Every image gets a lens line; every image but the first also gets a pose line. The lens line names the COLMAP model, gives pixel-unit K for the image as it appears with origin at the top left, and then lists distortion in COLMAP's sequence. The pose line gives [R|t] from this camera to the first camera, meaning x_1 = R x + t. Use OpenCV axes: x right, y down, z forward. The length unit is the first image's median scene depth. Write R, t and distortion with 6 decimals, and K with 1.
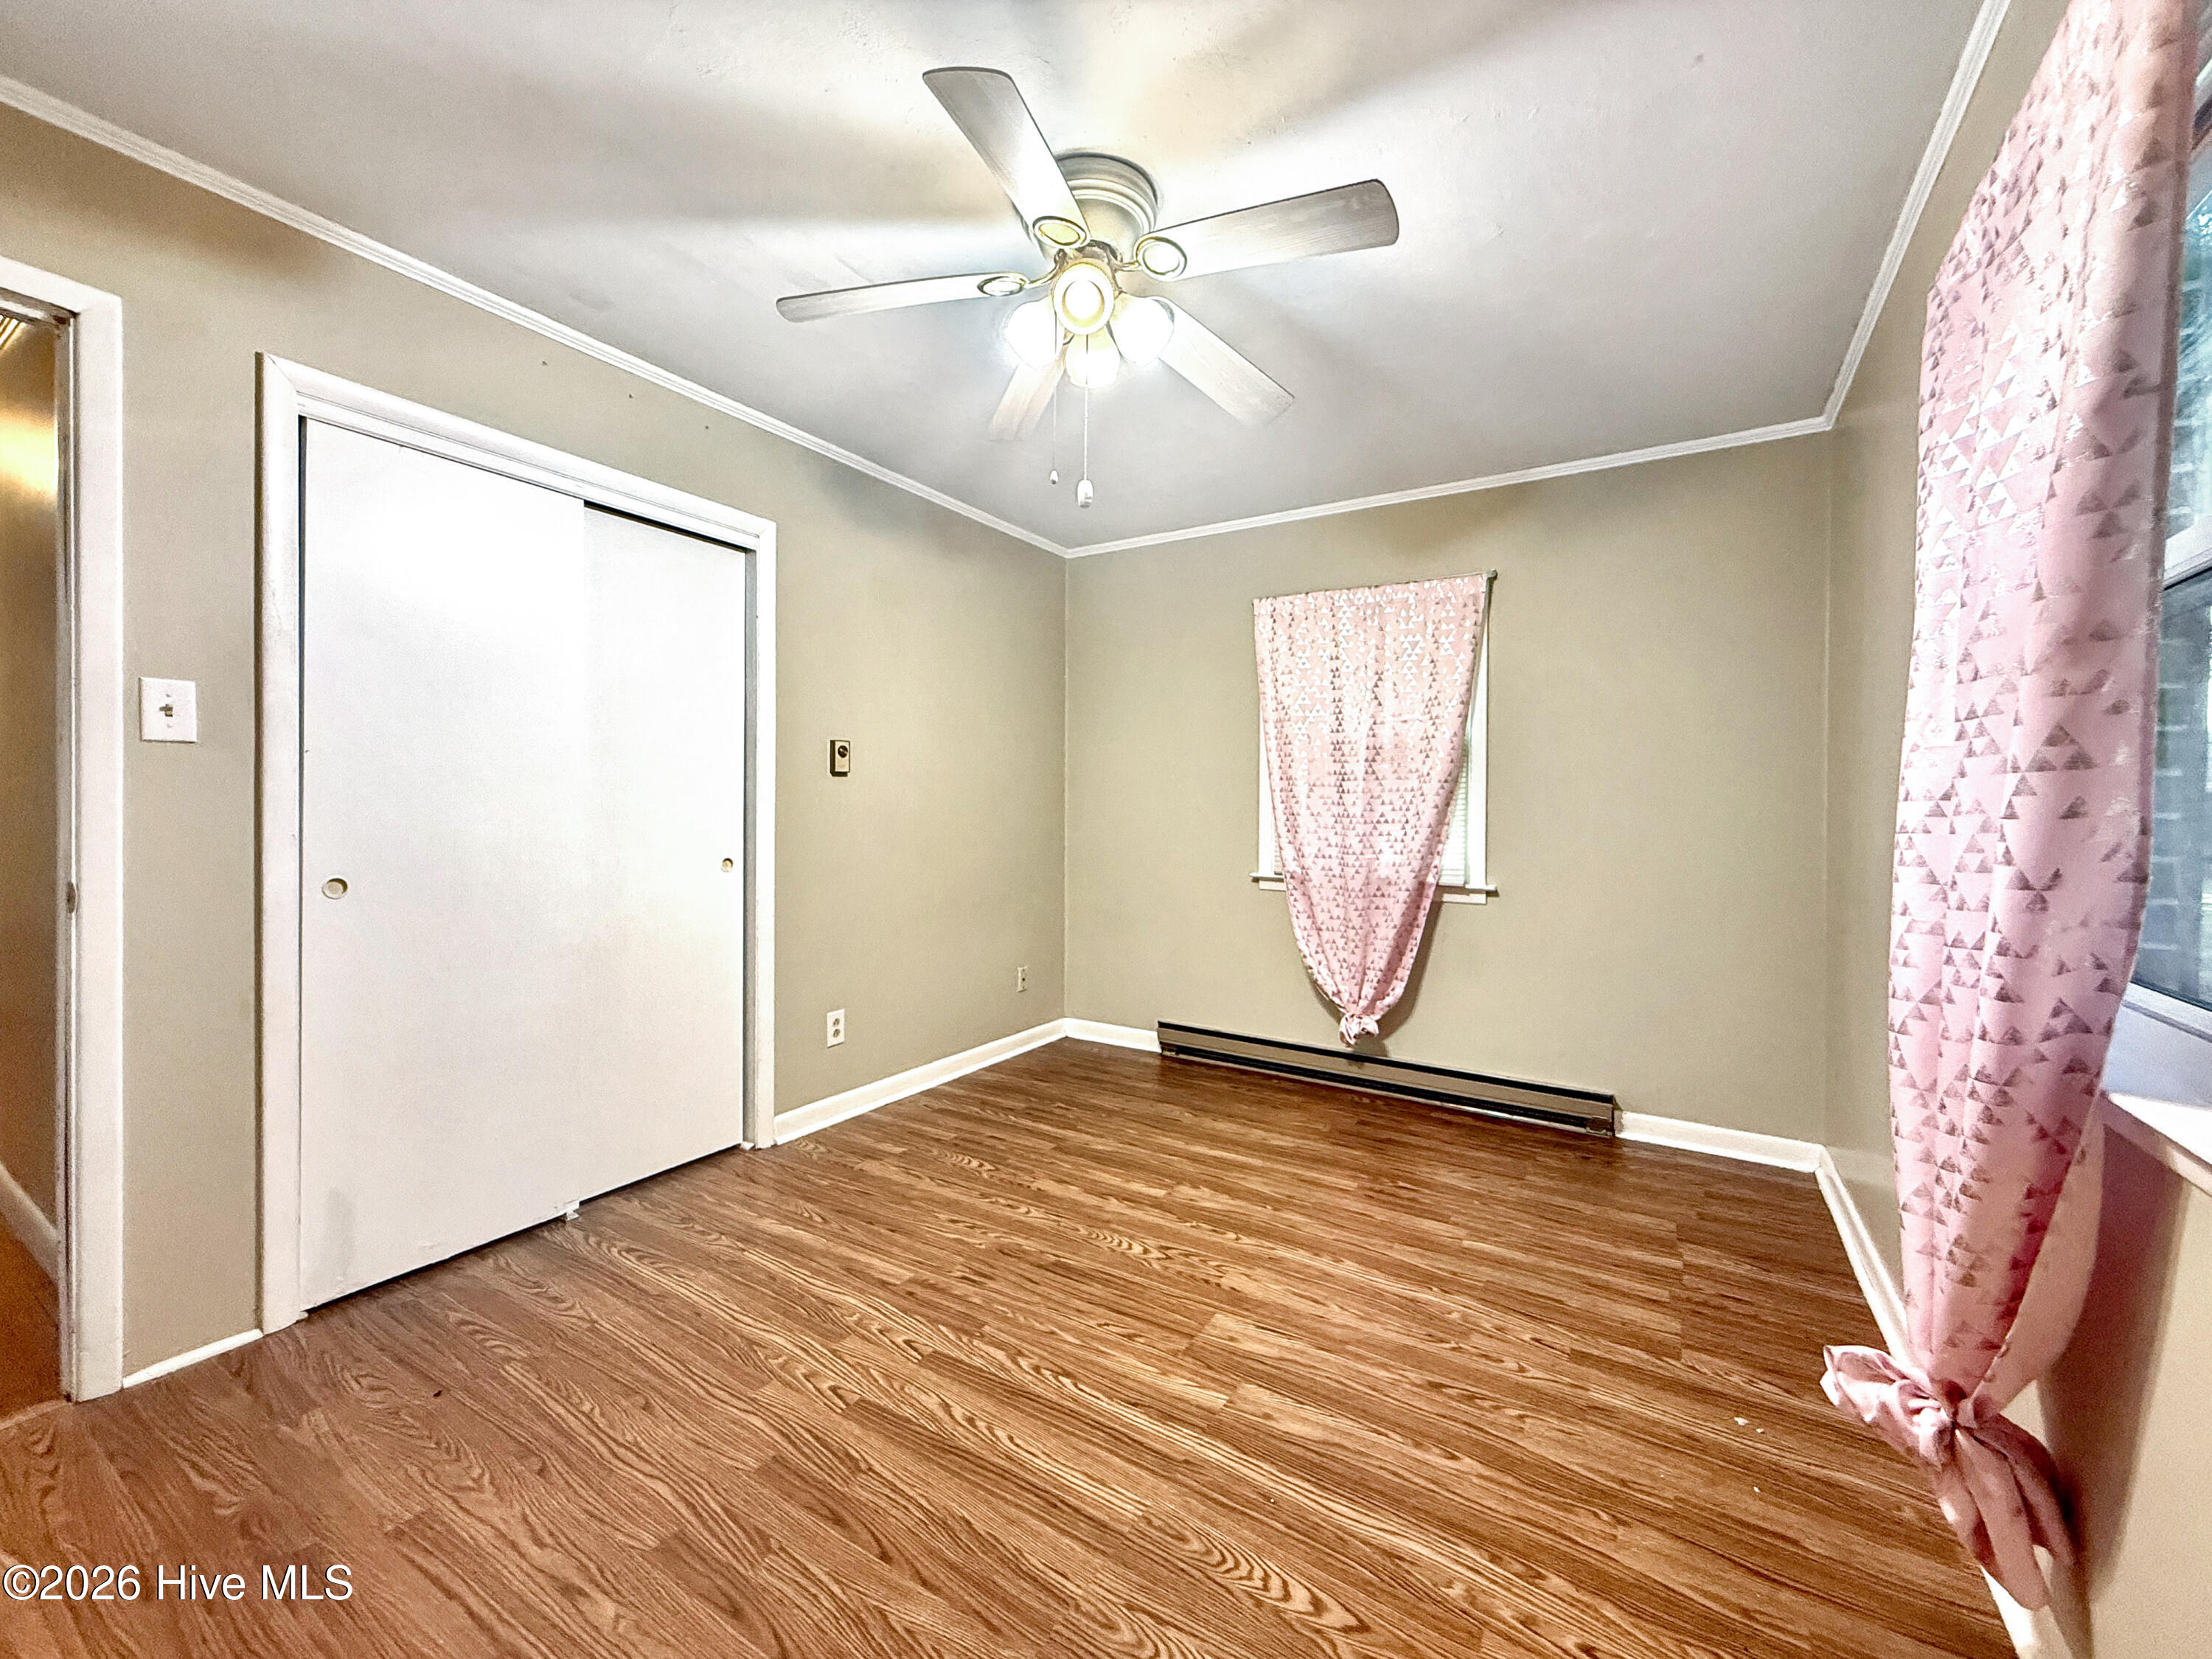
lens RADIAL K [[885.2, 0, 1105.3], [0, 885.2, 803.5], [0, 0, 1]] dist [0.015402, -0.000007]
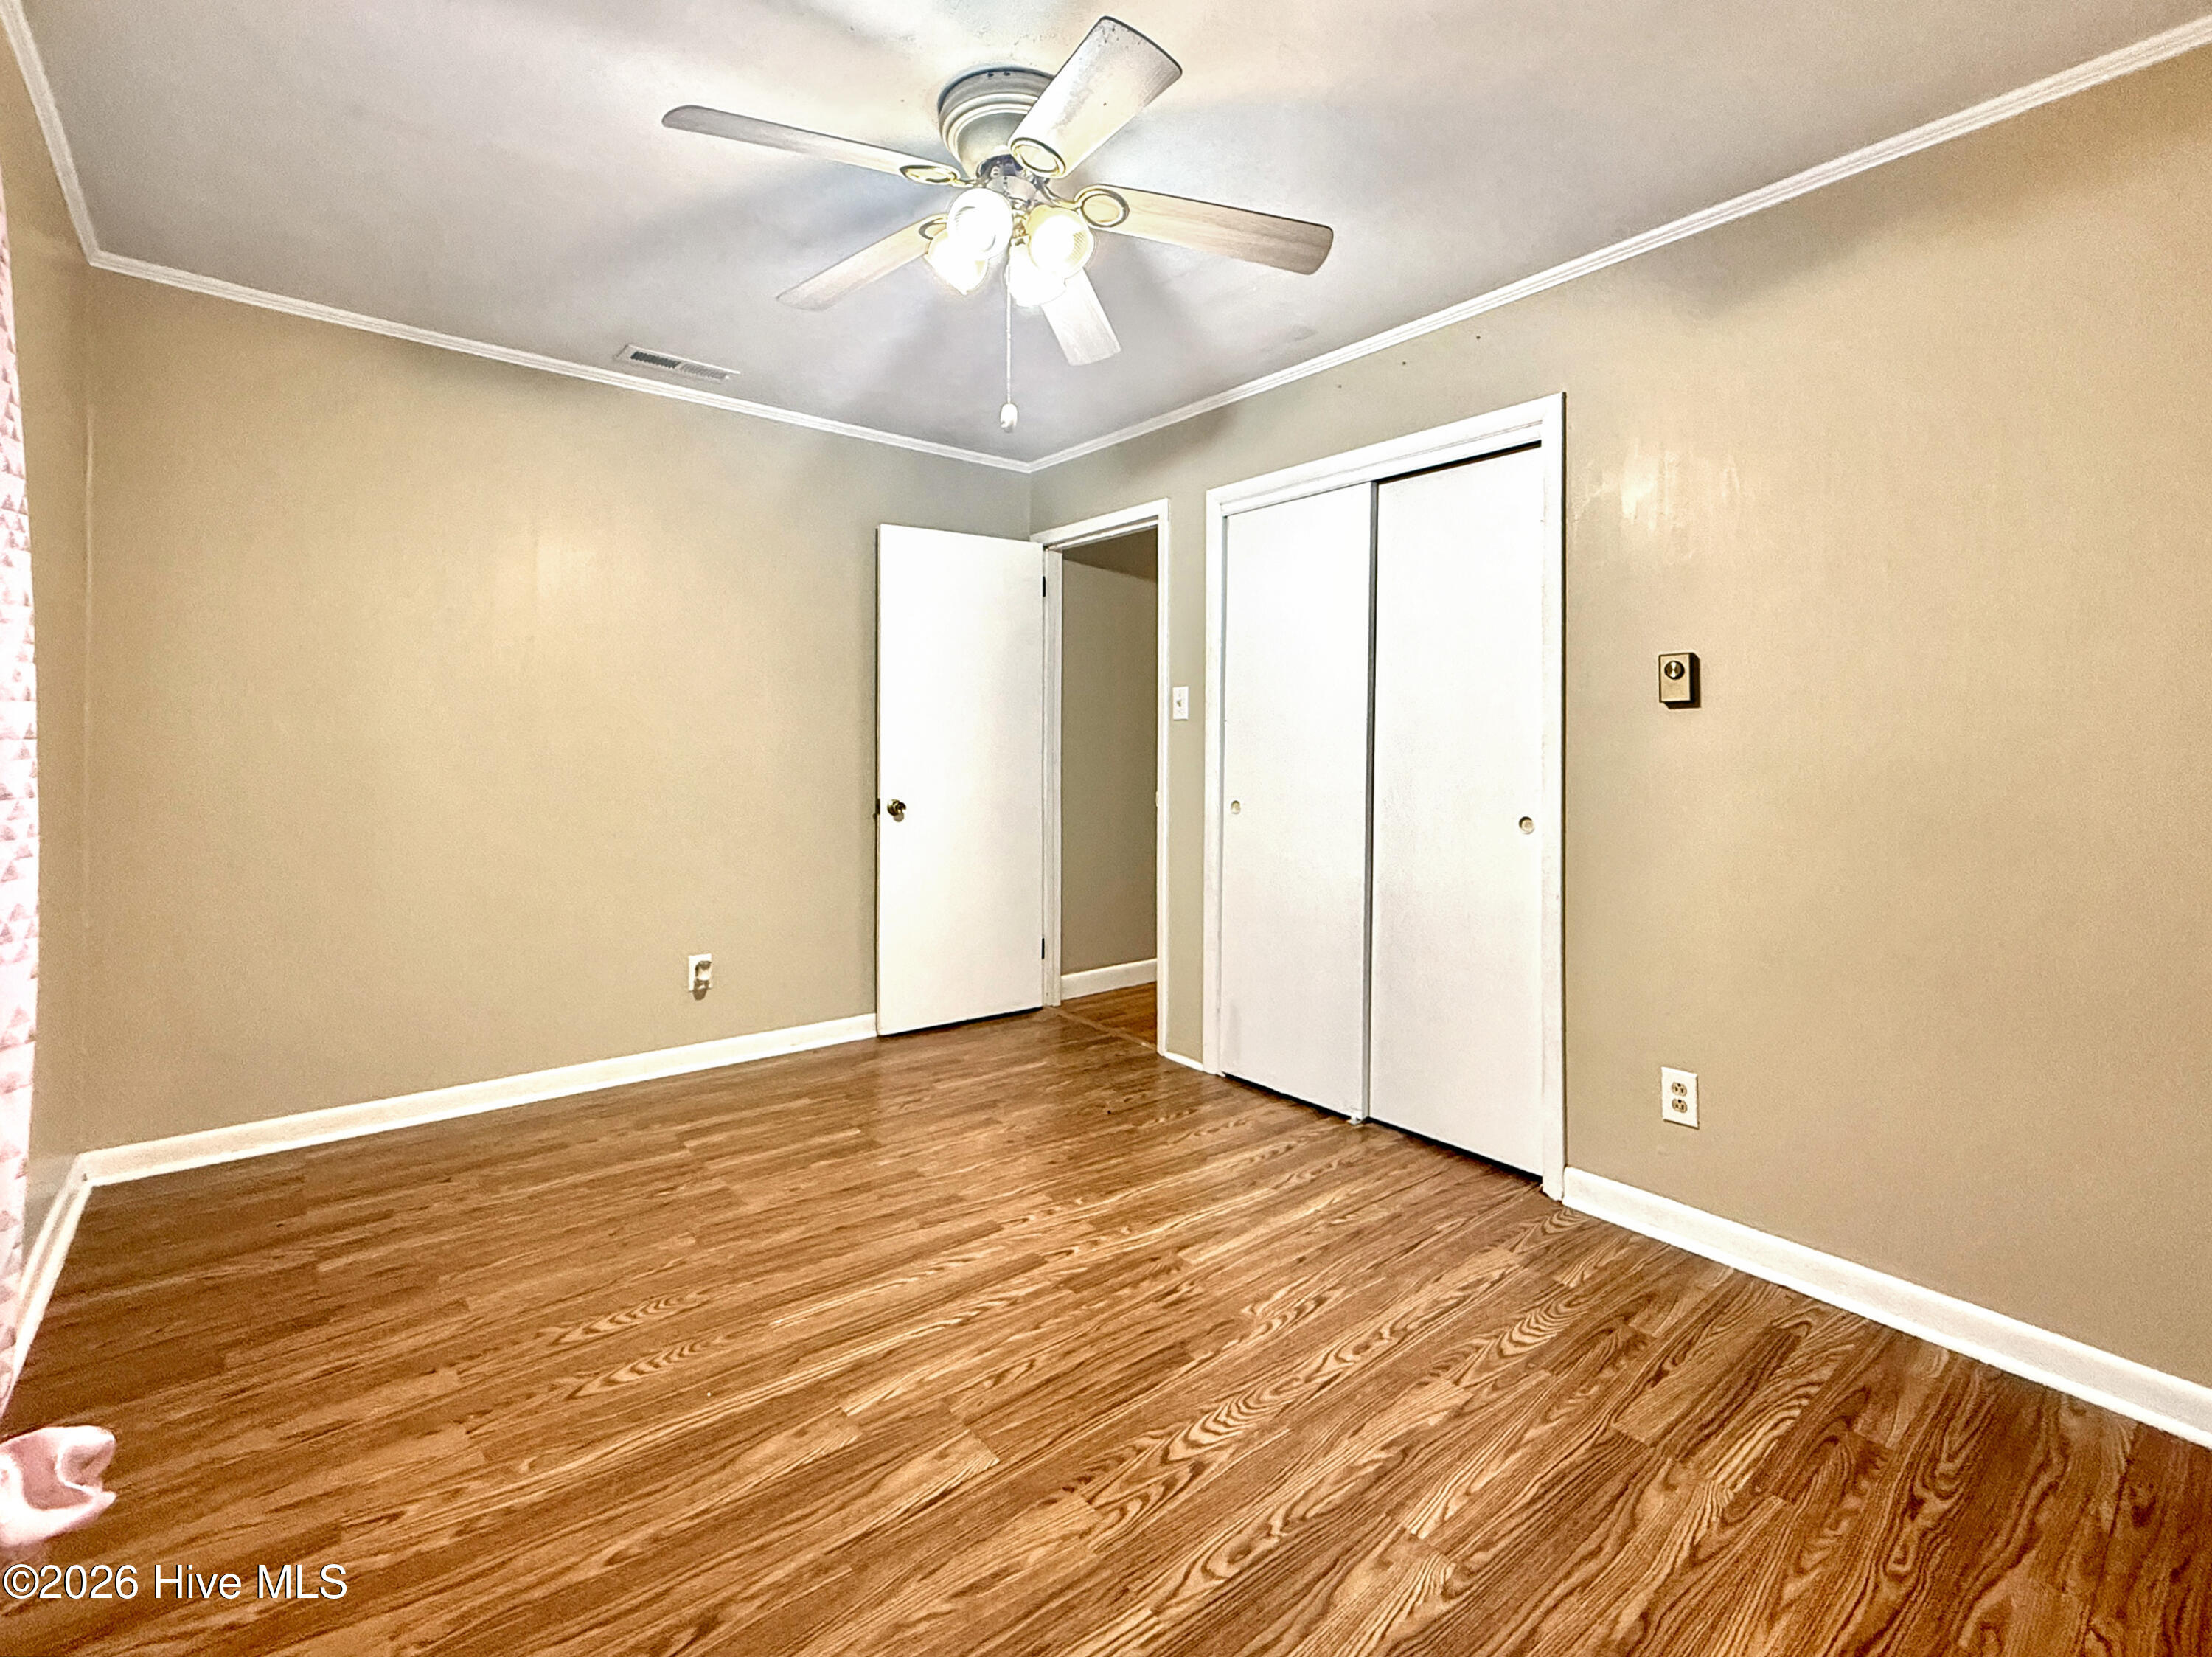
lens RADIAL K [[1036.1, 0, 1110.2], [0, 1036.1, 743.2], [0, 0, 1]] dist [0.026085, -0.000099]
pose [[-0.305190, -0.013706, -0.952193, 0.866144], [-0.012006, 0.999872, -0.010544, 0.001365], [0.952216, 0.008215, -0.305316, 1.268422]]
